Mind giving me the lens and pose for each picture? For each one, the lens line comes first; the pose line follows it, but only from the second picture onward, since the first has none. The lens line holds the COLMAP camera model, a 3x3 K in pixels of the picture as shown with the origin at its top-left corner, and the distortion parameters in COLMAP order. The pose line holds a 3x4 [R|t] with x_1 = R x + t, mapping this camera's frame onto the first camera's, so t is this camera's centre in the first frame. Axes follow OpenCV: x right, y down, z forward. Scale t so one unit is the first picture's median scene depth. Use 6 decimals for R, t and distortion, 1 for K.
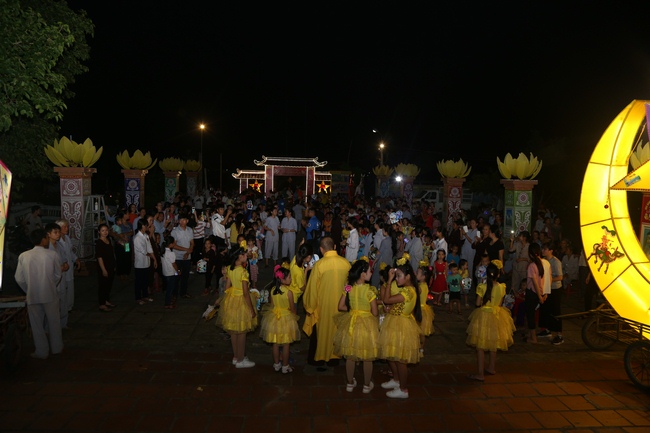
lens RADIAL K [[444.7, 0, 324.8], [0, 444.7, 214.6], [0, 0, 1]] dist [-0.084795, 0.031533]
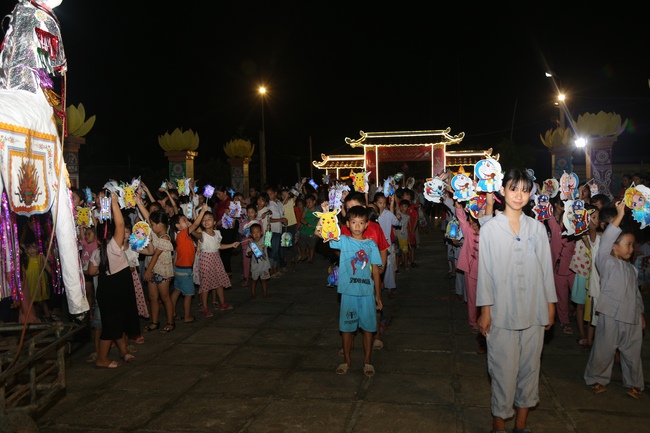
lens RADIAL K [[597.4, 0, 325.8], [0, 597.4, 218.4], [0, 0, 1]] dist [-0.000701, 0.000000]
pose [[0.954482, -0.026814, -0.297059, 0.062421], [0.018536, 0.999358, -0.030650, 0.016755], [0.297691, 0.023749, 0.954367, 0.177710]]
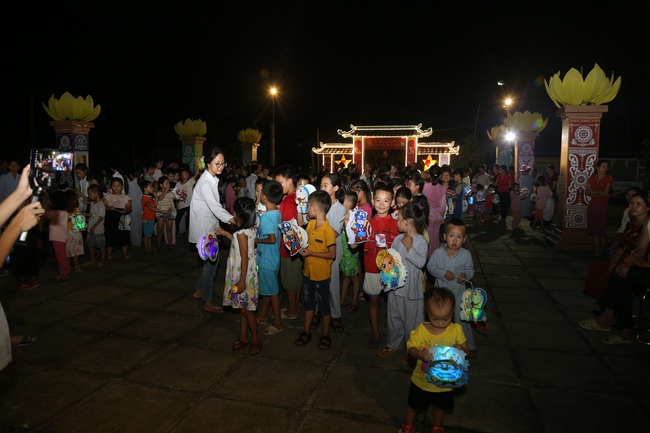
lens RADIAL K [[444.7, 0, 324.2], [0, 444.7, 214.4], [0, 0, 1]] dist [-0.084795, 0.031533]
pose [[0.933020, 0.019983, -0.359269, 0.104871], [-0.014788, 0.999743, 0.017204, 0.015510], [0.359520, -0.010738, 0.933075, 0.238827]]
